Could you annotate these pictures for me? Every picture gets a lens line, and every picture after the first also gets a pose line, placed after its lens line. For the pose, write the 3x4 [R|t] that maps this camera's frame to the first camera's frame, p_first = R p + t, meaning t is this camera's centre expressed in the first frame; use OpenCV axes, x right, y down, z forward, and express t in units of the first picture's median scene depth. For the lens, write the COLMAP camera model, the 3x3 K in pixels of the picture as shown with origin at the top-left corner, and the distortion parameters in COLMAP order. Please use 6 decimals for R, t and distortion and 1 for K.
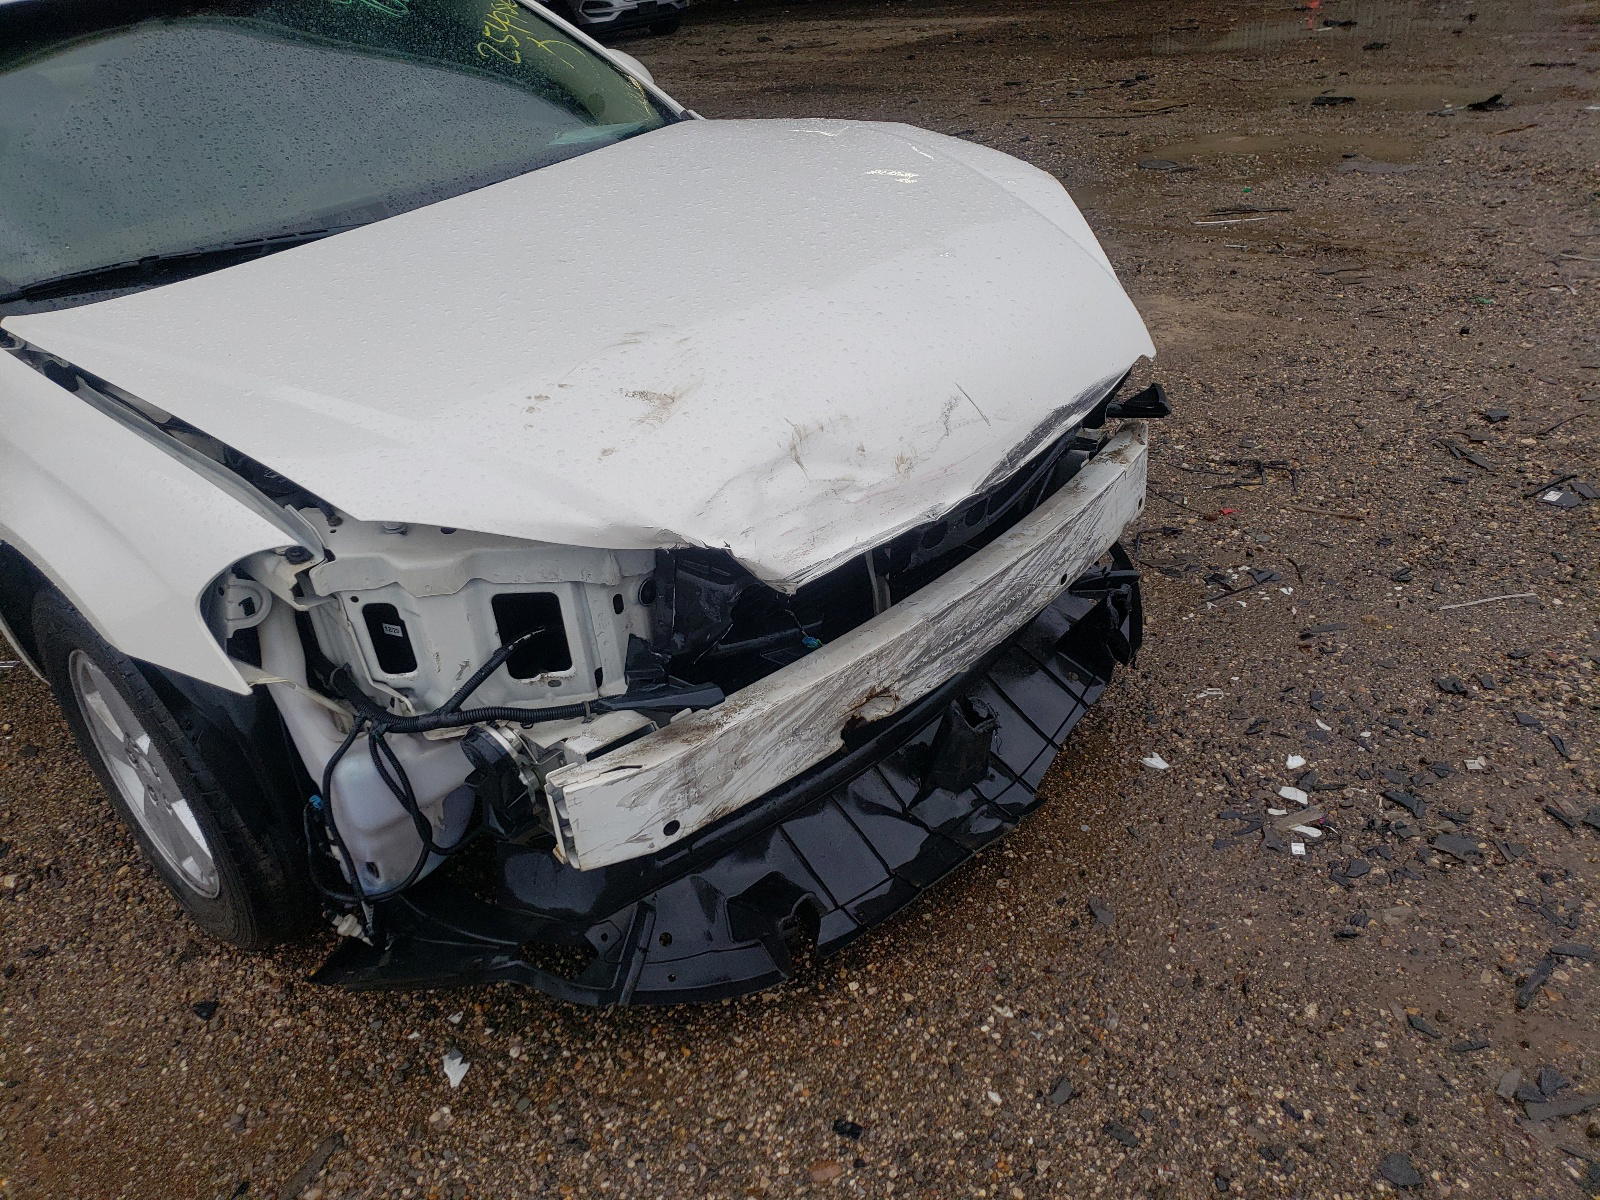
lens RADIAL K [[1226.1, 0, 800.0], [0, 1226.1, 600.0], [0, 0, 1]] dist [0.009098, 0.008612]
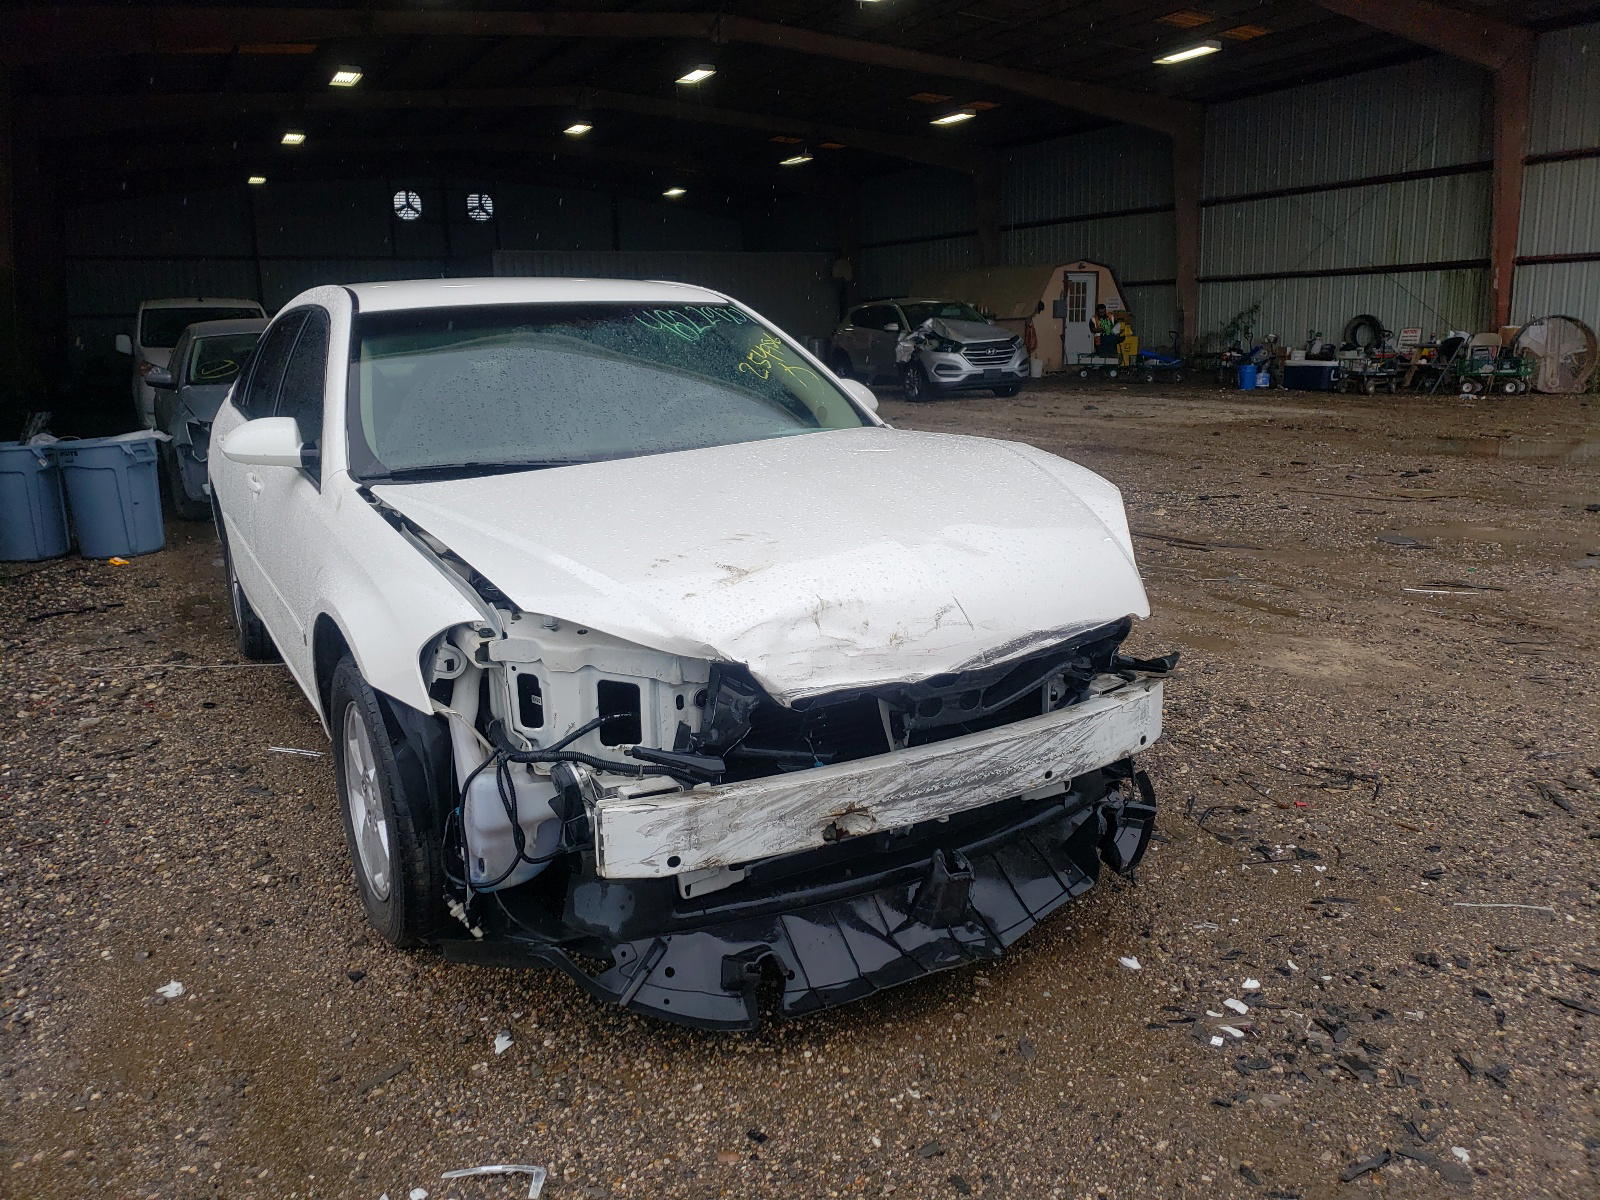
lens RADIAL K [[1208.5, 0, 800.0], [0, 1208.5, 600.0], [0, 0, 1]] dist [0.008658, 0.001449]
pose [[0.956774, 0.140708, -0.254528, 0.301228], [-0.202111, 0.950994, -0.234012, 0.176478], [0.209127, 0.275340, 0.938325, -0.294574]]
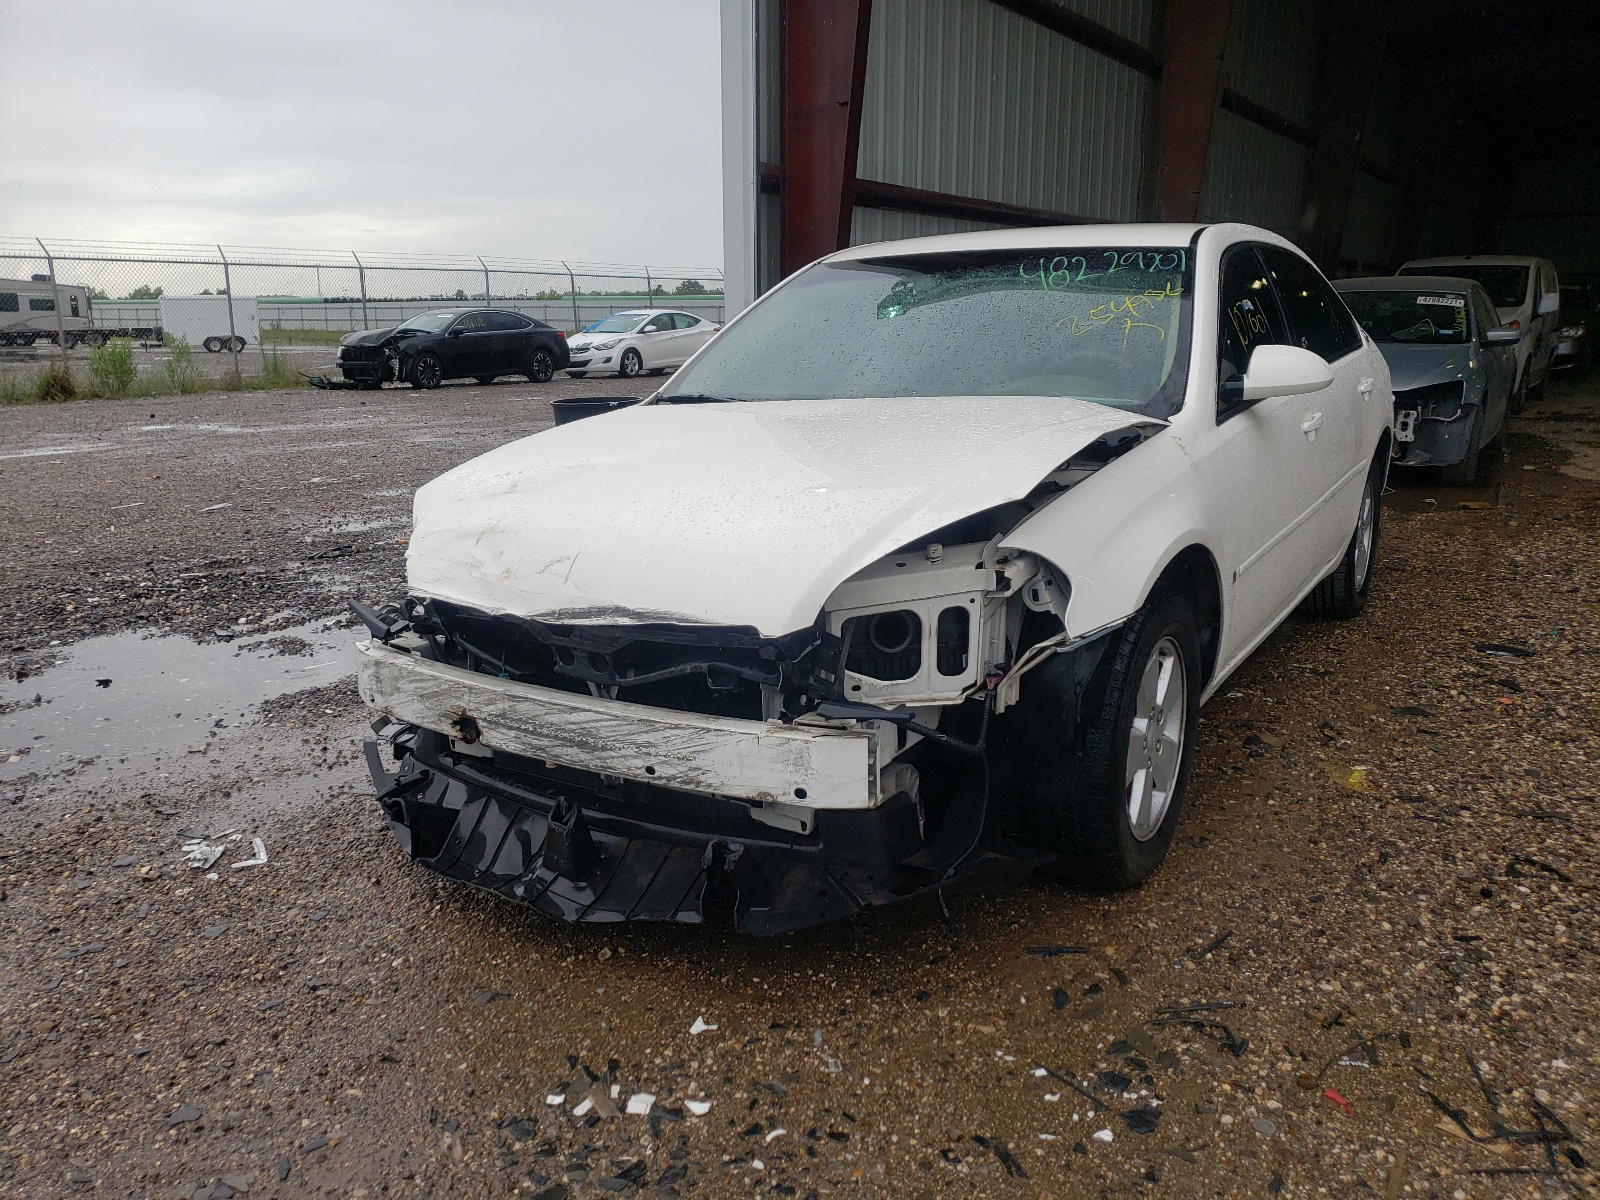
lens RADIAL K [[1262.0, 0, 776.3], [0, 1262.0, 599.5], [0, 0, 1]] dist [0.060271, 0.000992]
pose [[0.216864, 0.320247, -0.922178, 1.467471], [-0.487184, 0.854115, 0.182042, -0.488049], [0.845944, 0.409791, 0.341246, 0.728851]]
